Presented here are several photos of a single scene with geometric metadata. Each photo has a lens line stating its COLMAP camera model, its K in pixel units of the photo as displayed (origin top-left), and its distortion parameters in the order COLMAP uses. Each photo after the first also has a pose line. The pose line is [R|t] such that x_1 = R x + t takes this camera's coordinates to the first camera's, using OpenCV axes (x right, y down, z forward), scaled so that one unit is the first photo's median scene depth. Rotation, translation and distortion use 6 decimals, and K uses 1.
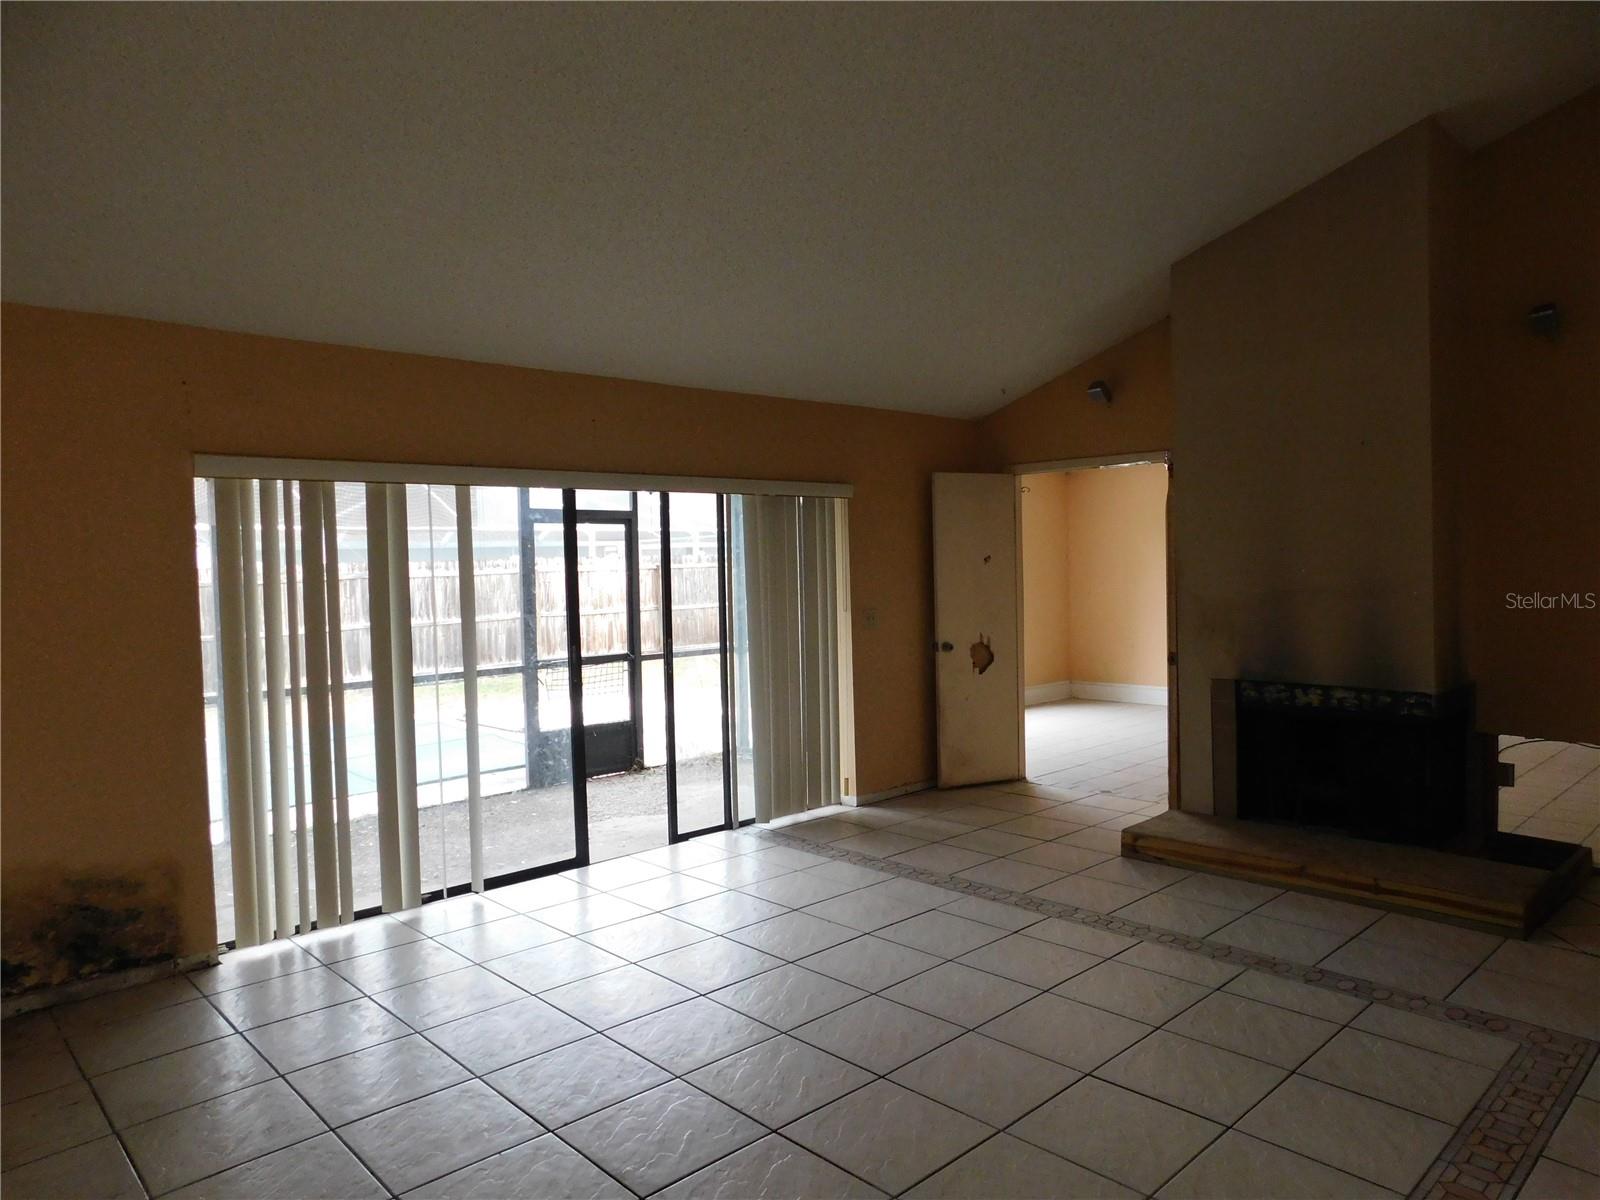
lens RADIAL K [[1069.1, 0, 796.3], [0, 1069.1, 598.6], [0, 0, 1]] dist [-0.068438, 0.053069]
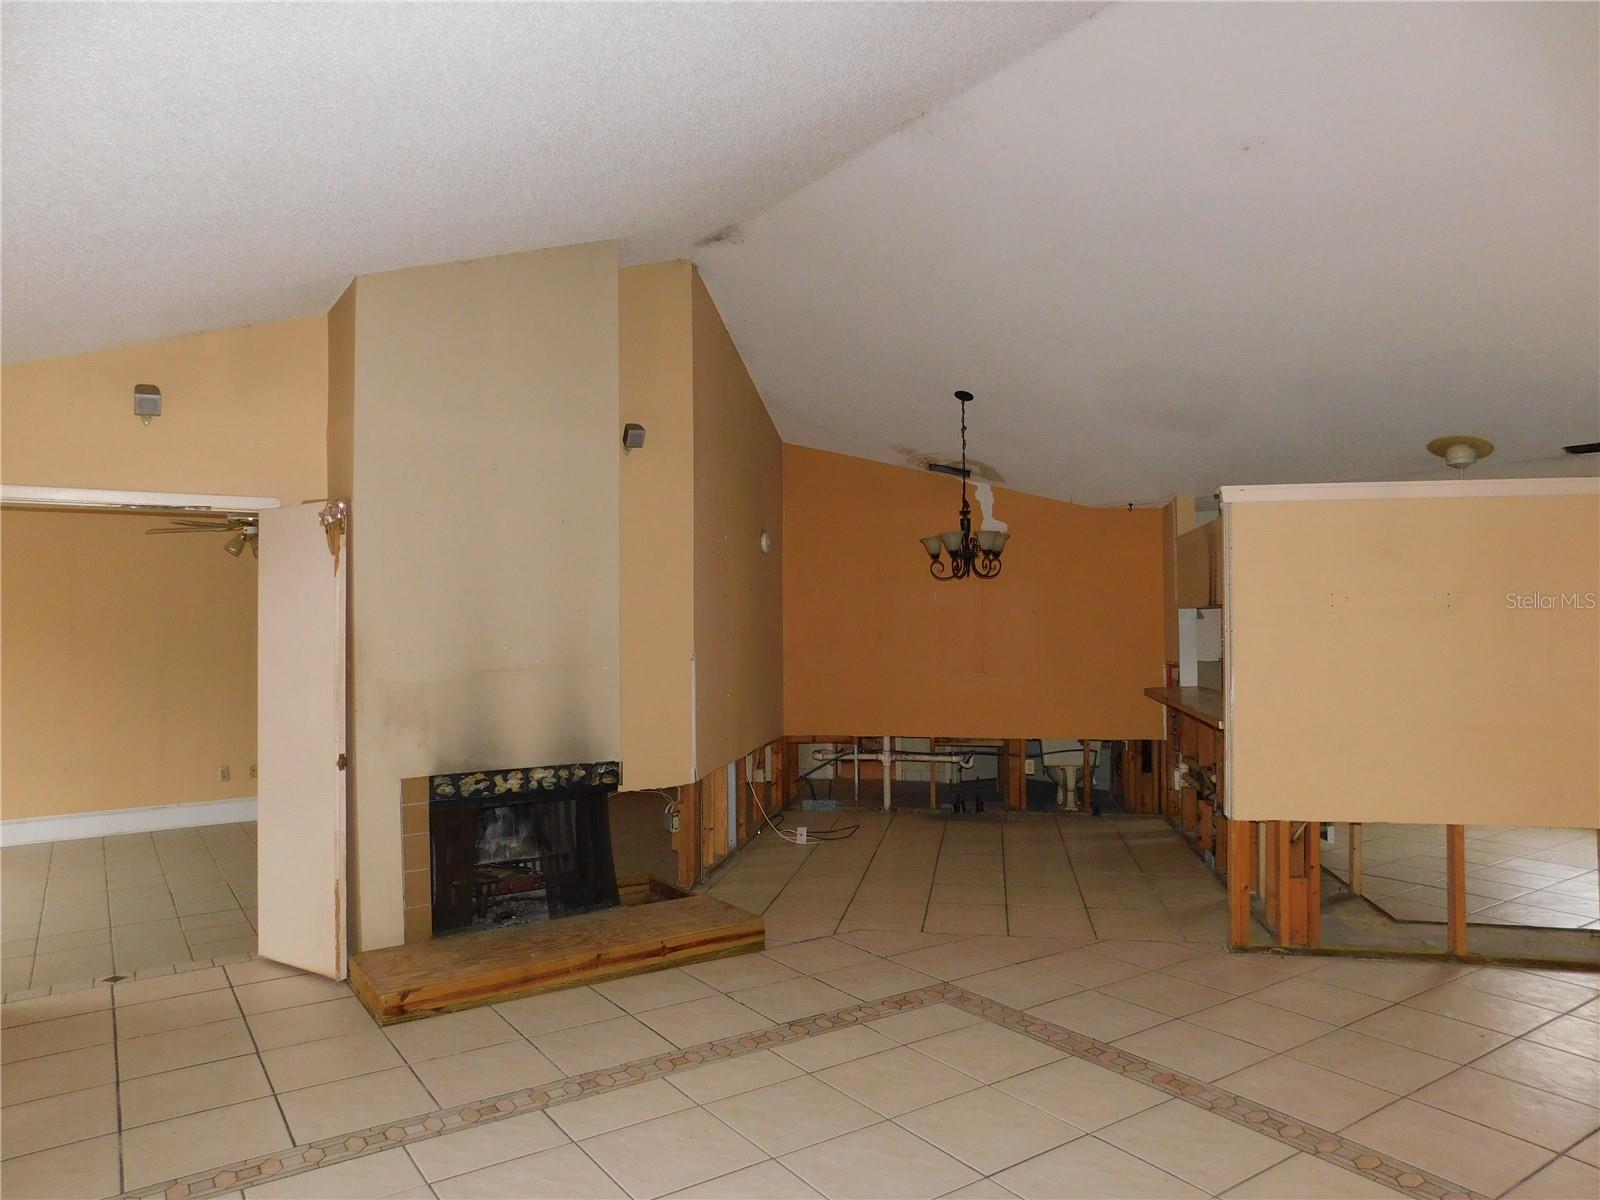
lens RADIAL K [[1069.1, 0, 798.8], [0, 1069.1, 604.2], [0, 0, 1]] dist [-0.068438, 0.053069]
pose [[0.156697, 0.031319, 0.987150, -0.424766], [0.042694, 0.998348, -0.038451, -0.018773], [-0.986724, 0.048170, 0.155101, 0.609475]]
